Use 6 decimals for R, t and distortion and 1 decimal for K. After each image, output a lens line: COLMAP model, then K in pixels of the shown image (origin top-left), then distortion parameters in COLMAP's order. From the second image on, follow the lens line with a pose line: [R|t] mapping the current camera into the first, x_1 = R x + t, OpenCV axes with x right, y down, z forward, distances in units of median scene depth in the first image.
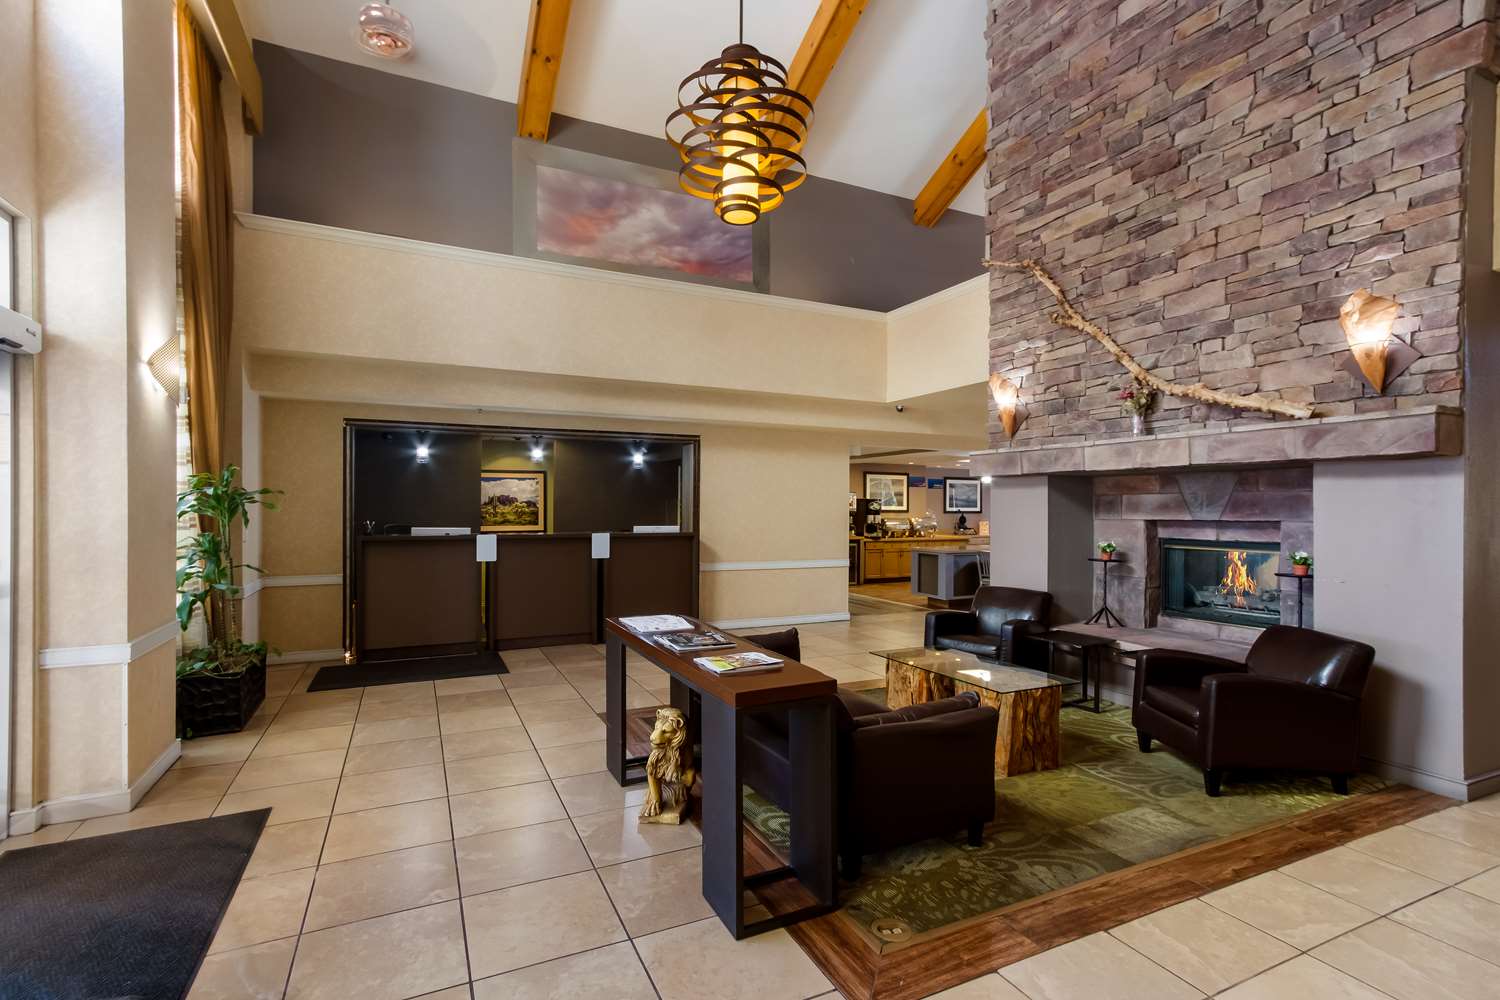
lens RADIAL K [[692.1, 0, 746.7], [0, 692.1, 506.8], [0, 0, 1]] dist [0.000643, 0.001111]
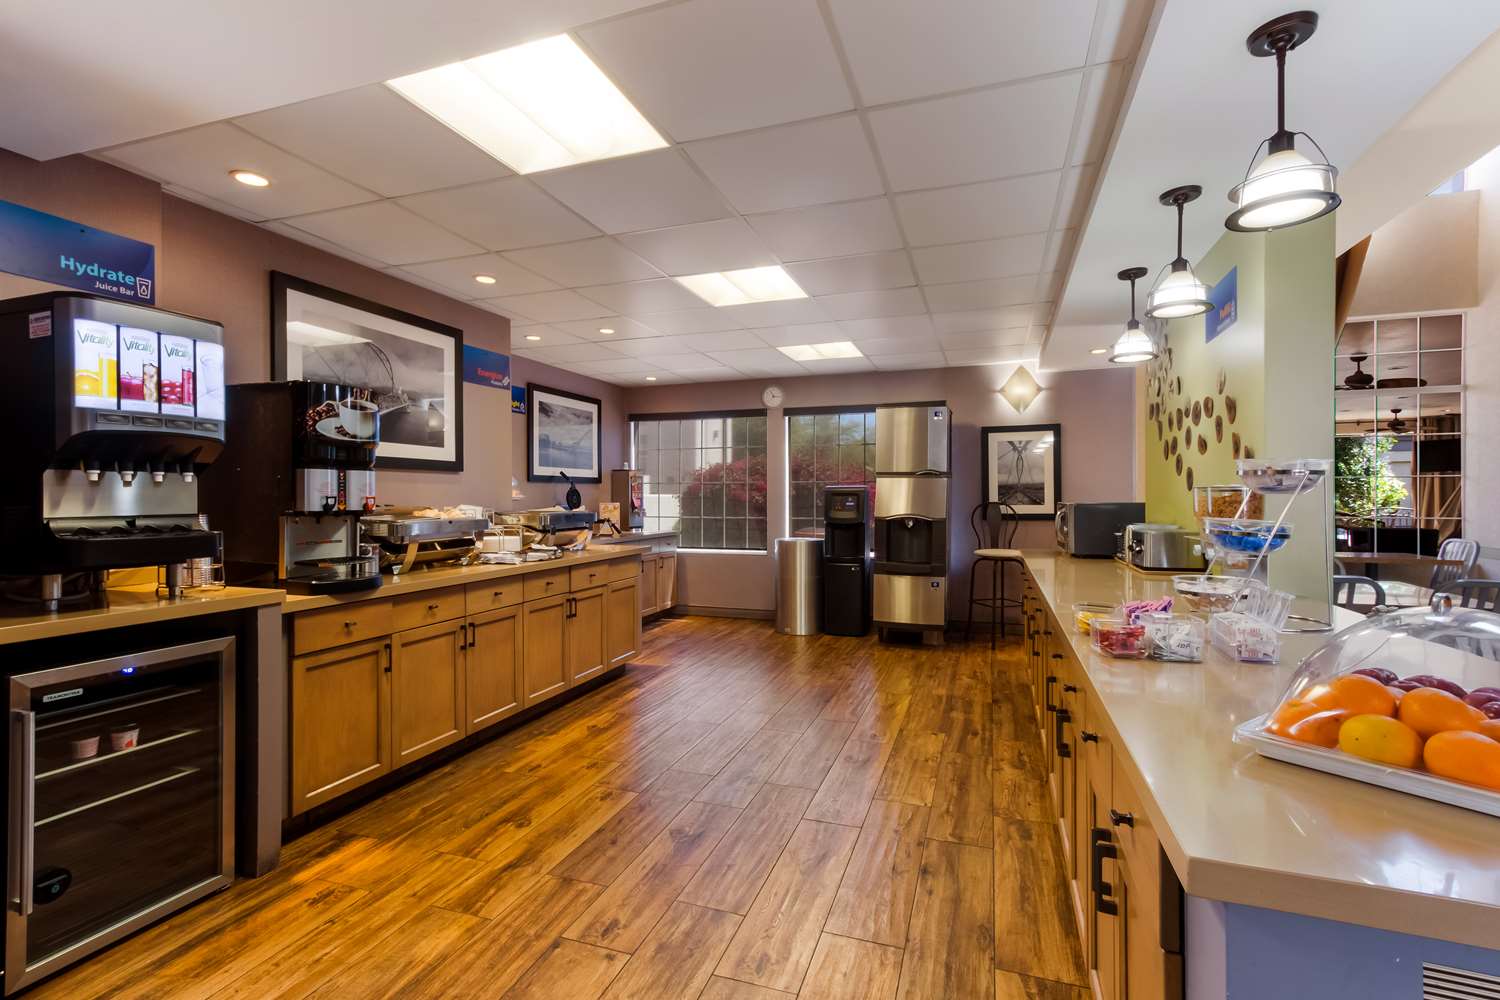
lens RADIAL K [[692.1, 0, 747.3], [0, 692.1, 499.2], [0, 0, 1]] dist [0.000643, 0.001111]
pose [[0.706729, -0.012424, 0.707375, 0.125232], [0.008950, 0.999923, 0.008620, 0.019408], [-0.707428, 0.000239, 0.706786, 0.769031]]
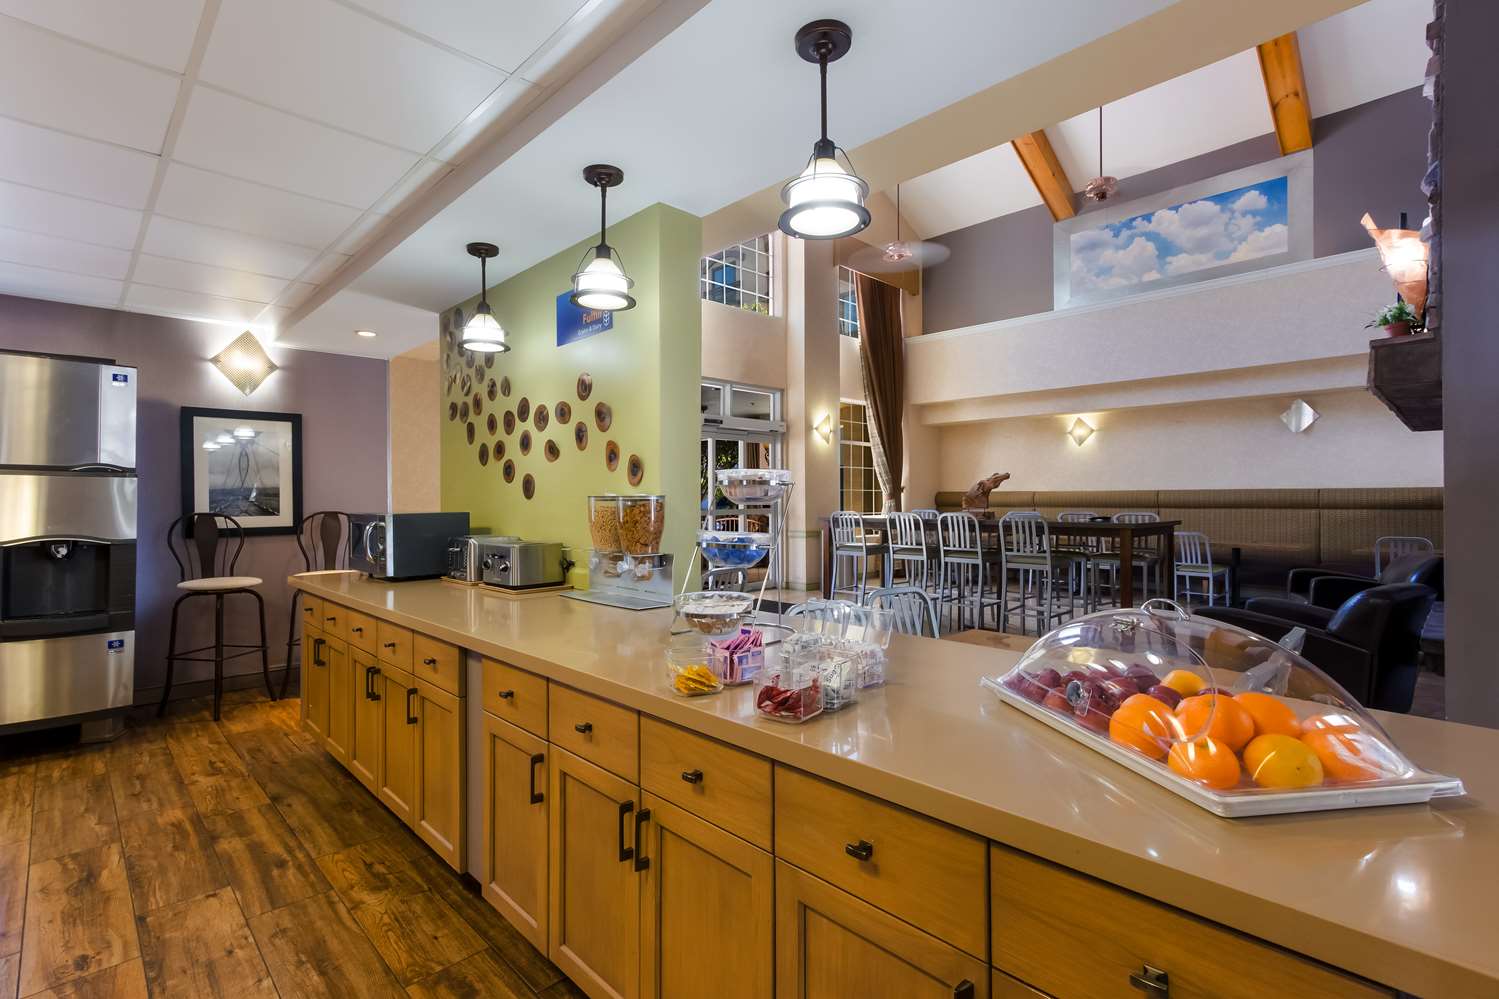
lens RADIAL K [[691.7, 0, 747.5], [0, 691.7, 497.7], [0, 0, 1]] dist [0.000643, 0.001111]
pose [[-0.327782, -0.005038, 0.944740, 0.270675], [0.003565, 0.999972, 0.006569, 0.015417], [-0.944747, 0.005521, -0.327755, 1.009201]]
